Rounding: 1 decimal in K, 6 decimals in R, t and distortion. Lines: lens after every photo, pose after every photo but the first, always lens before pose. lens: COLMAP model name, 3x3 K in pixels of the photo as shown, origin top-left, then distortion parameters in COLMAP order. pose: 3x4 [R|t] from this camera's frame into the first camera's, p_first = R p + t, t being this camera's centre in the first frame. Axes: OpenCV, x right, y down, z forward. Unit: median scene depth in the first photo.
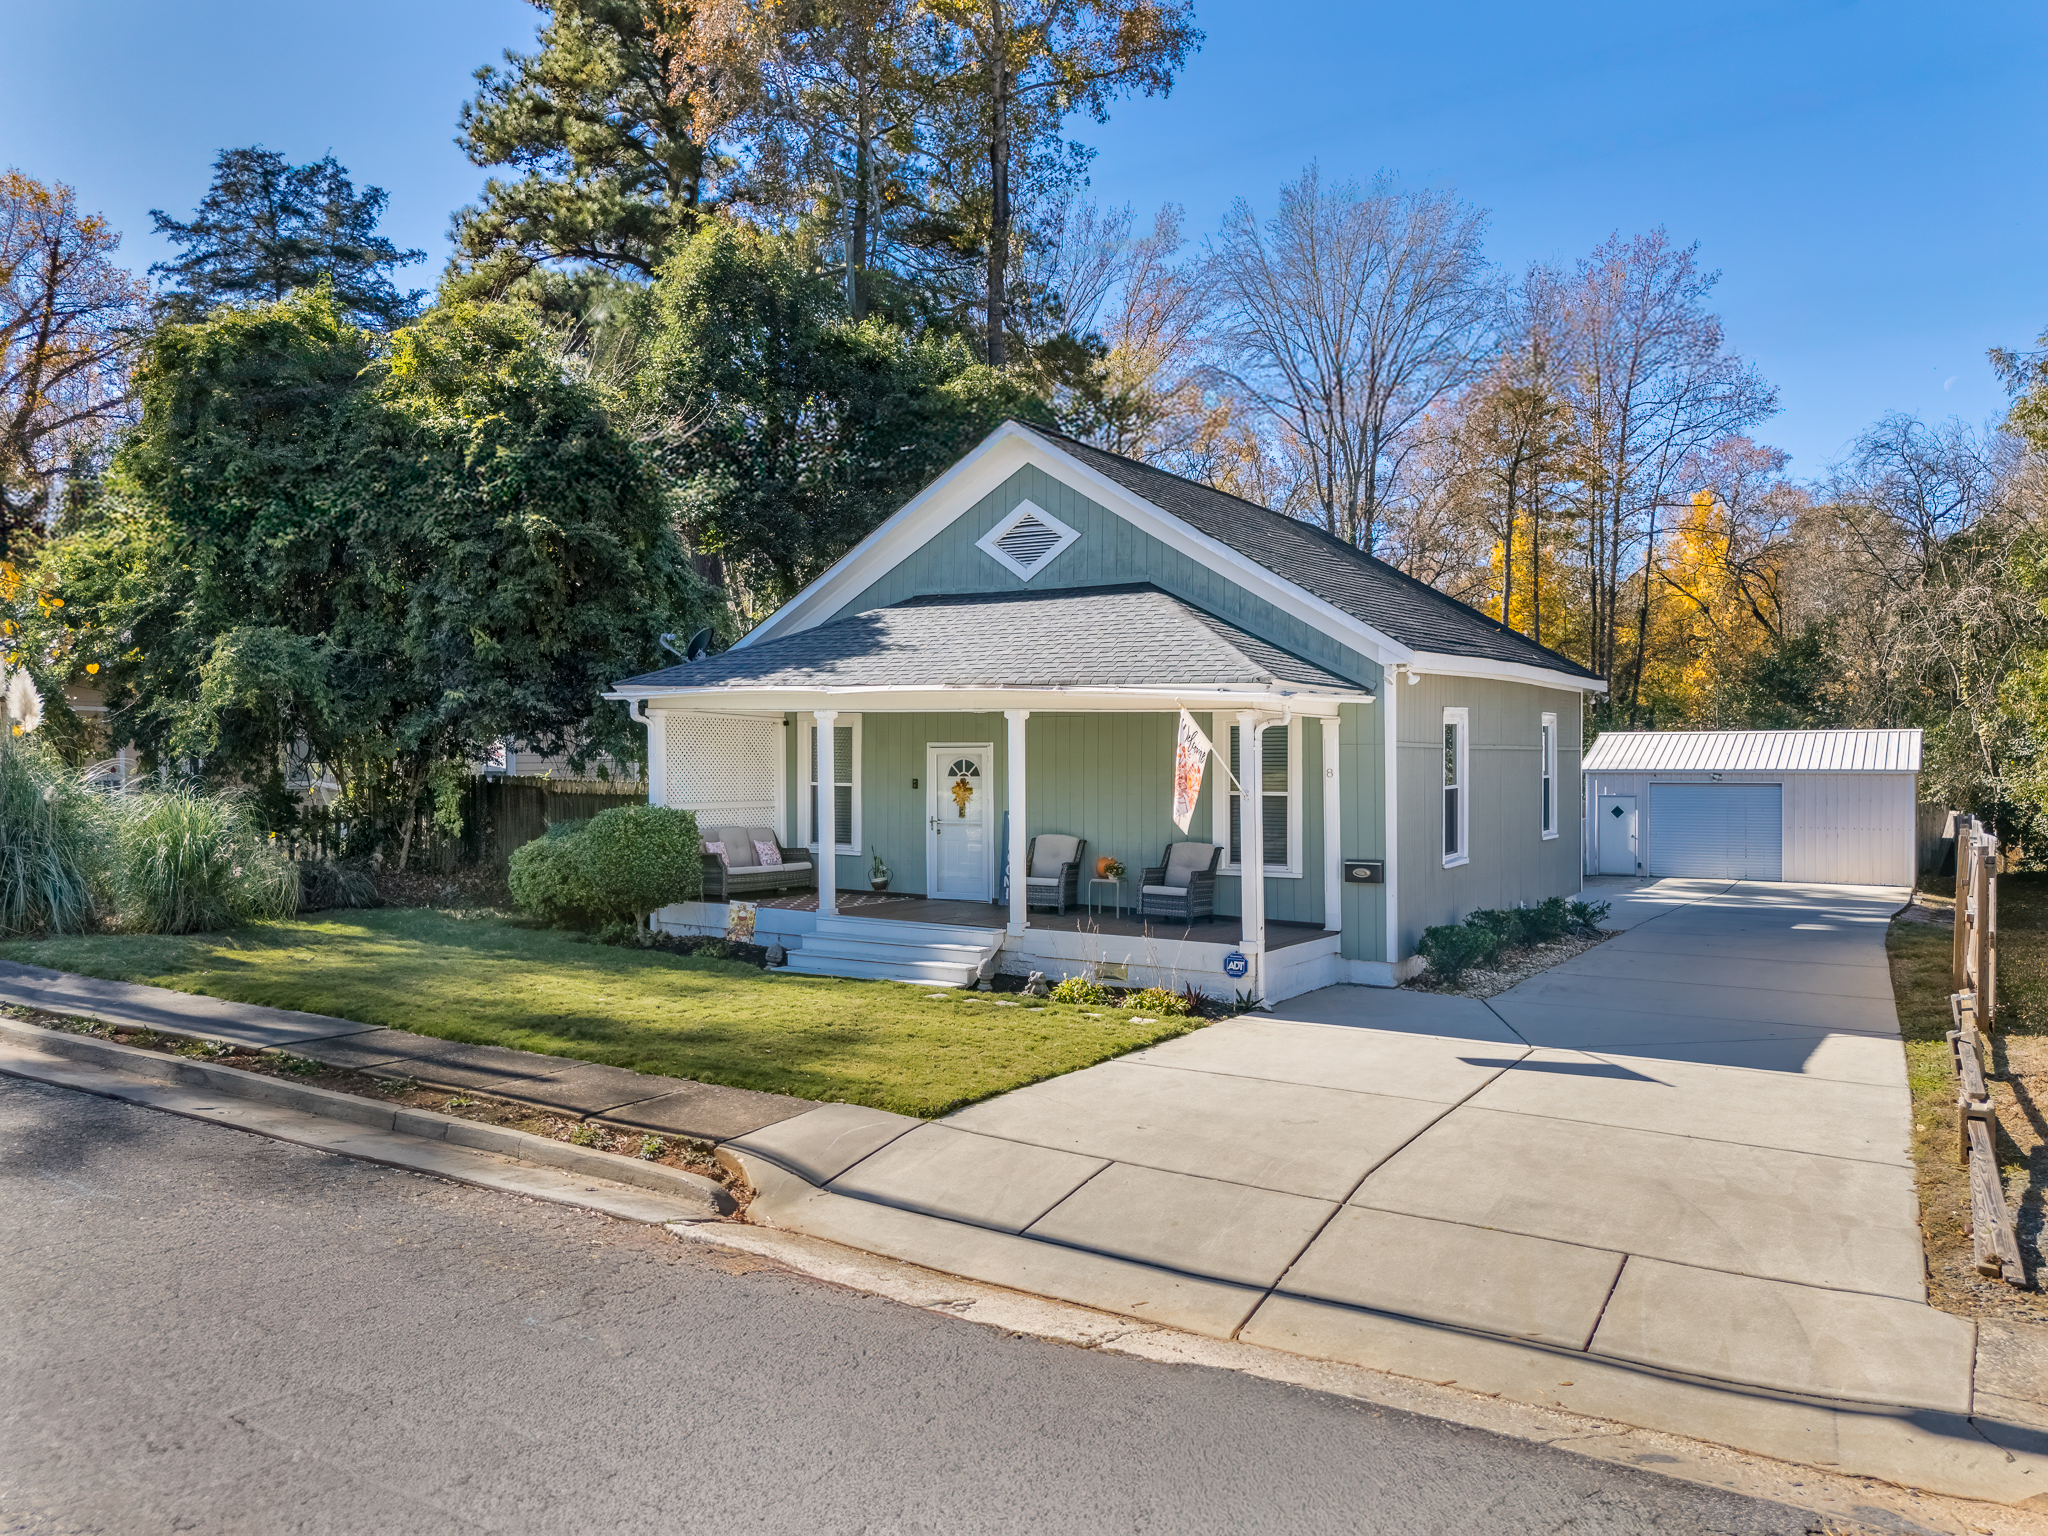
lens RADIAL K [[1531.4, 0, 1024.2], [0, 1531.4, 777.1], [0, 0, 1]] dist [0.023516, 0.001039]
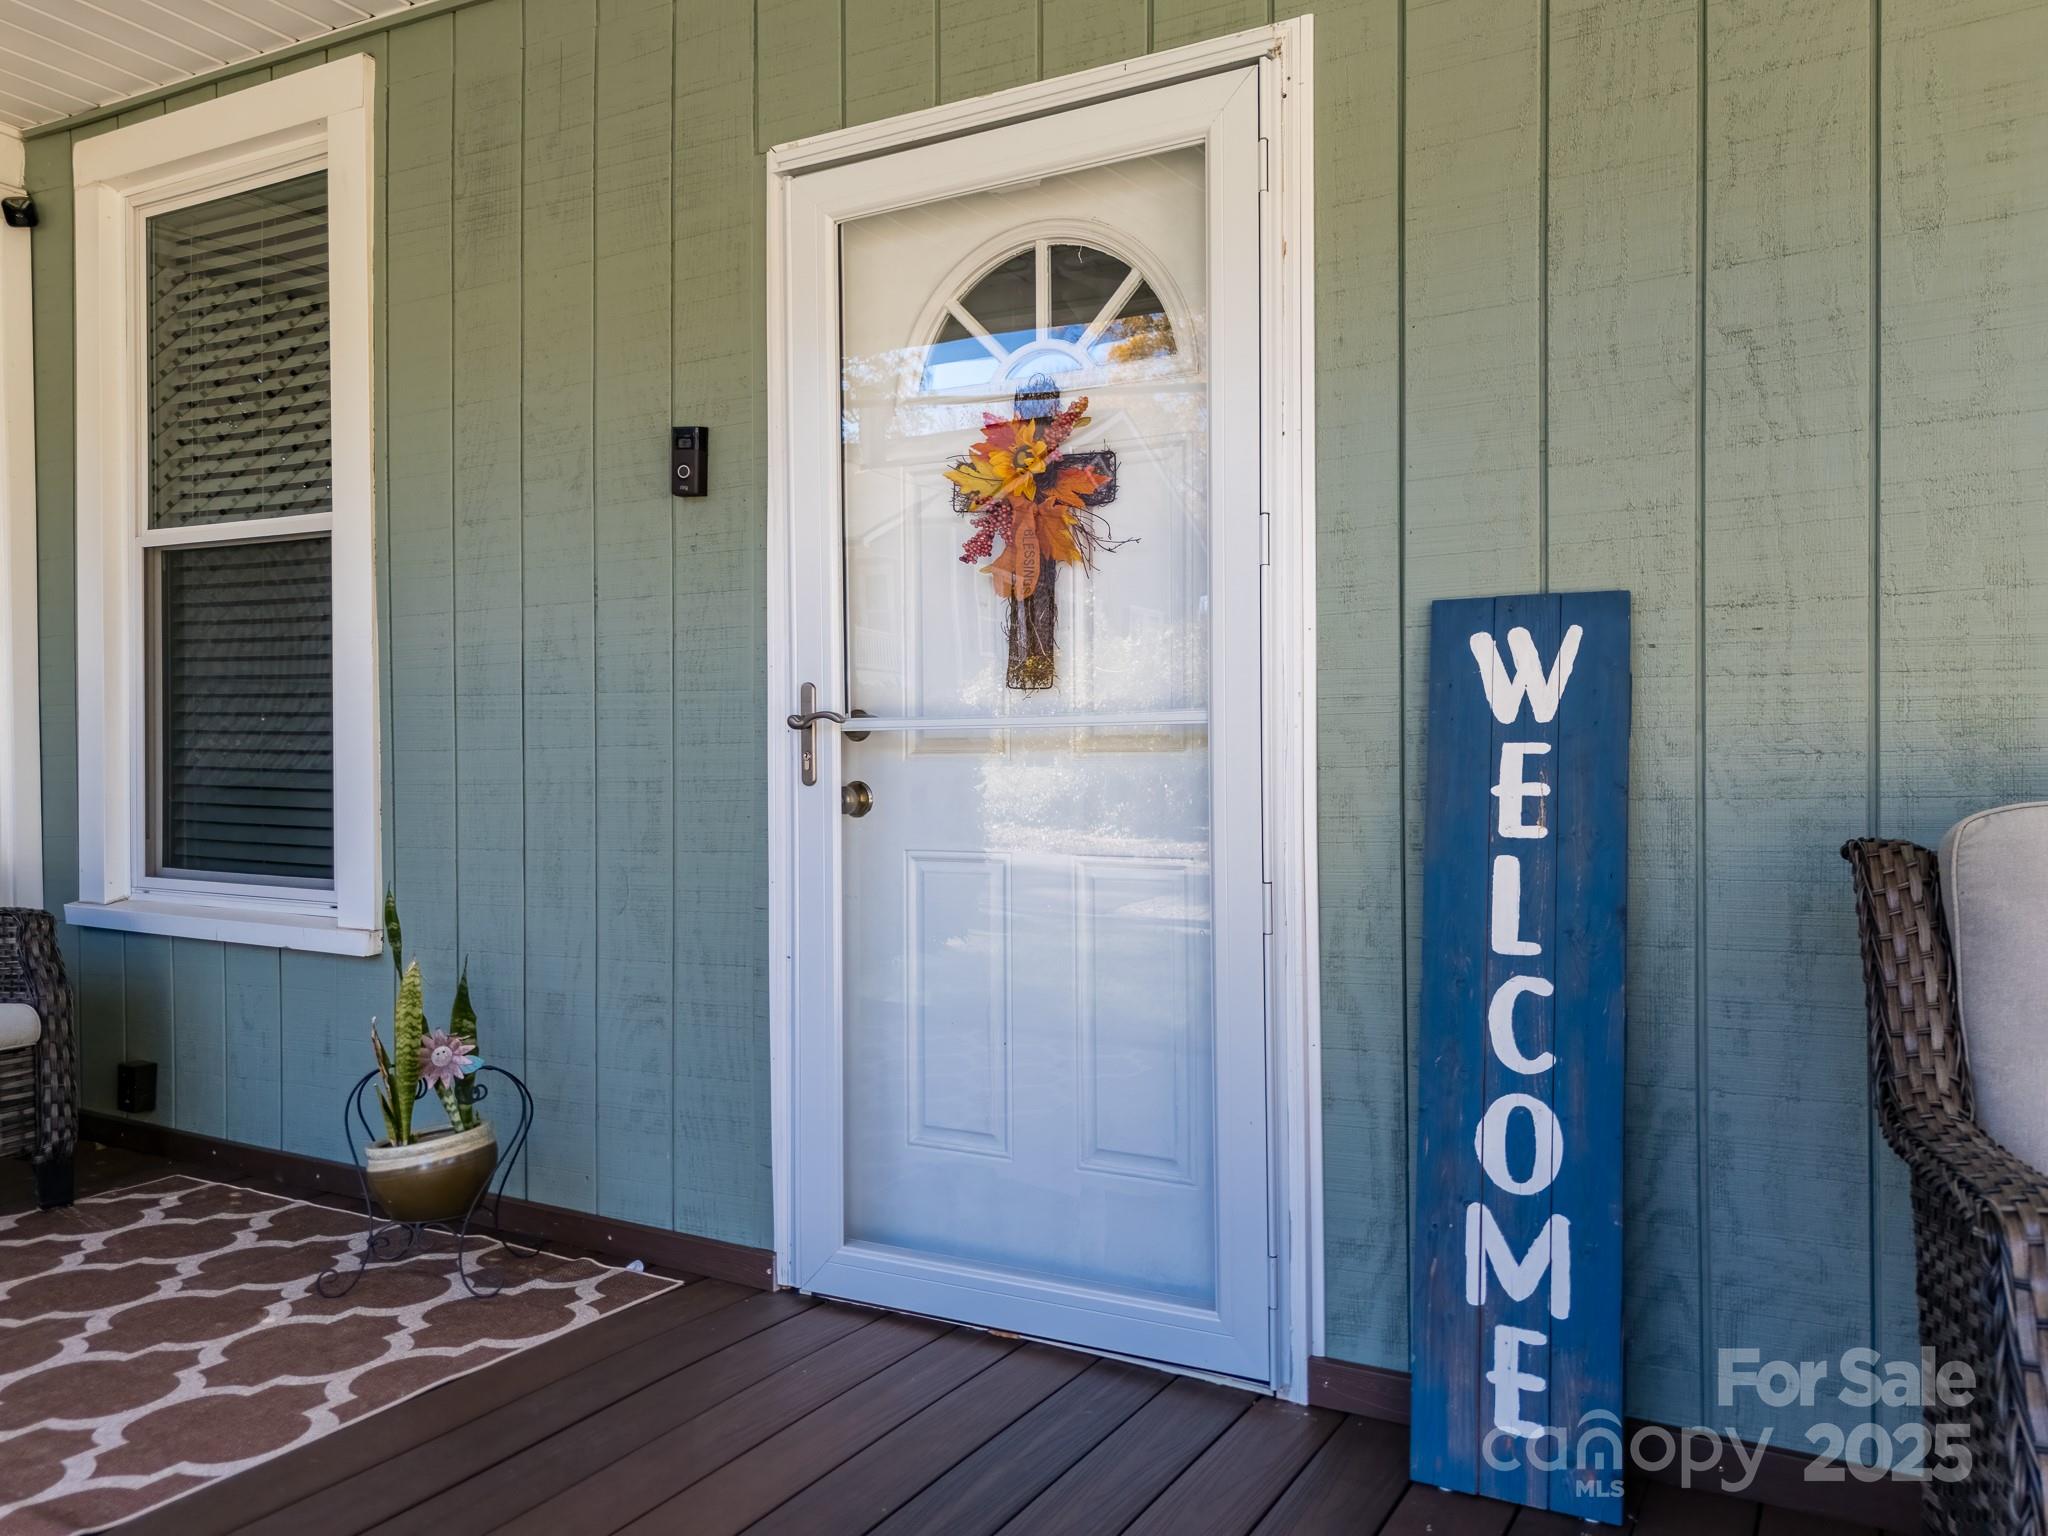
lens RADIAL K [[1531.4, 0, 1025.4], [0, 1531.4, 770.4], [0, 0, 1]] dist [0.023516, 0.001039]
pose [[0.997456, 0.002462, 0.071245, -0.052687], [-0.001679, 0.999937, -0.011059, 0.035960], [-0.071267, 0.010911, 0.997398, 0.897590]]
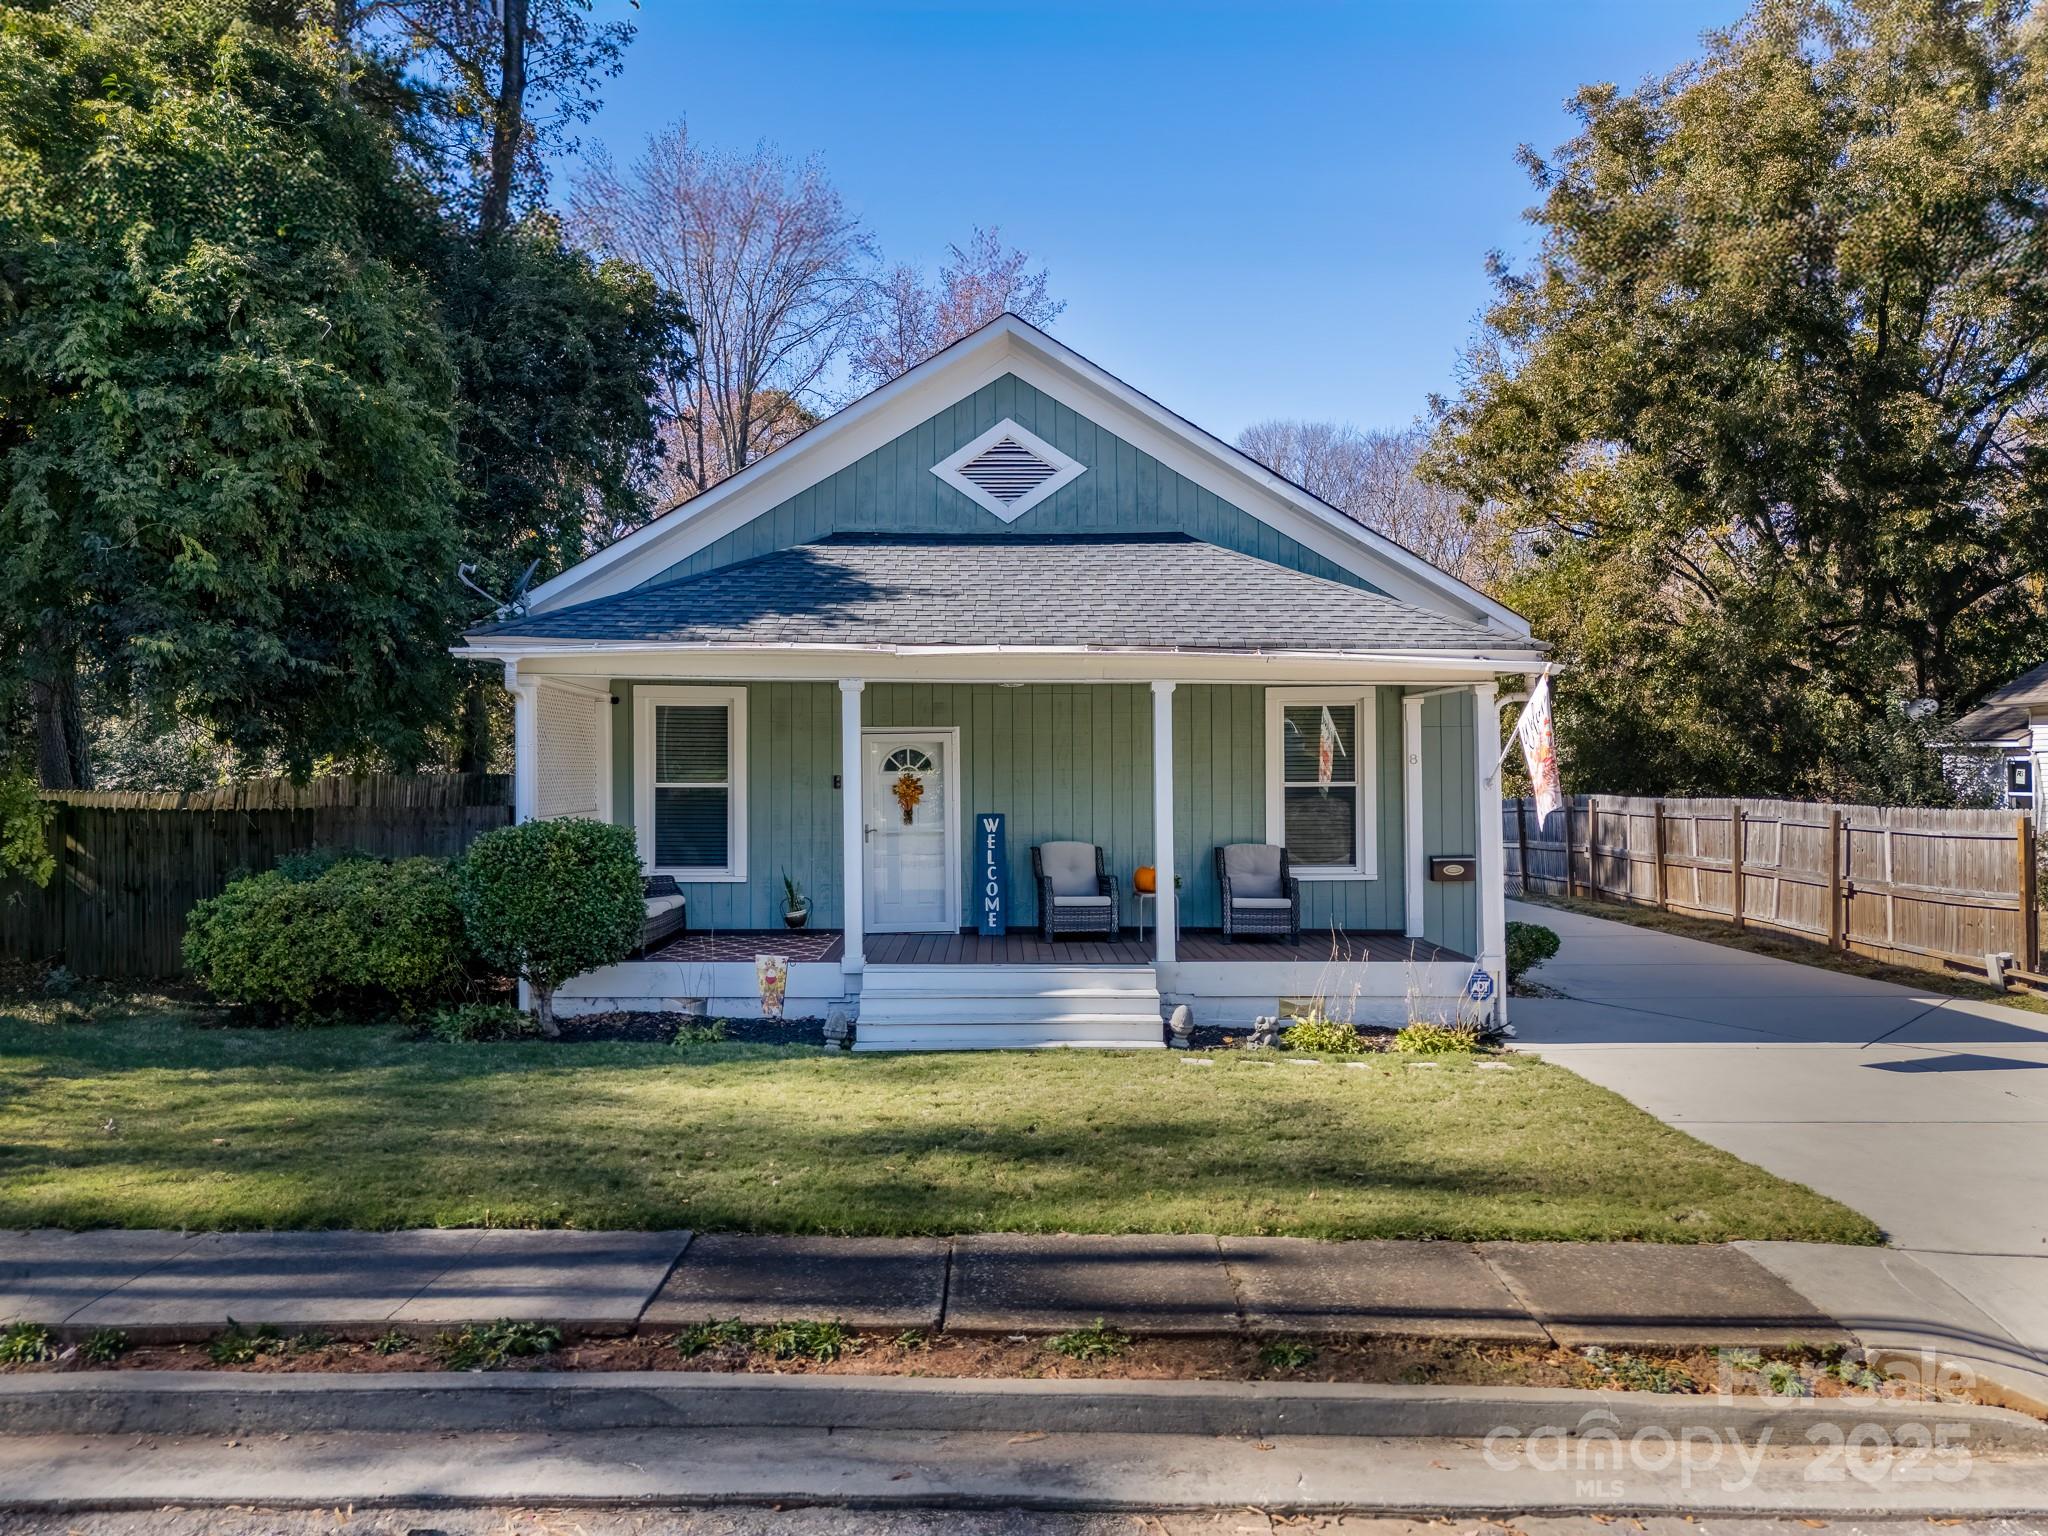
lens RADIAL K [[1531.4, 0, 1023.6], [0, 1531.4, 746.0], [0, 0, 1]] dist [0.023516, 0.001039]
pose [[0.847559, -0.005936, 0.530668, -0.411288], [0.016567, 0.999746, -0.015277, -0.000155], [-0.530442, 0.021740, 0.847442, 0.329273]]
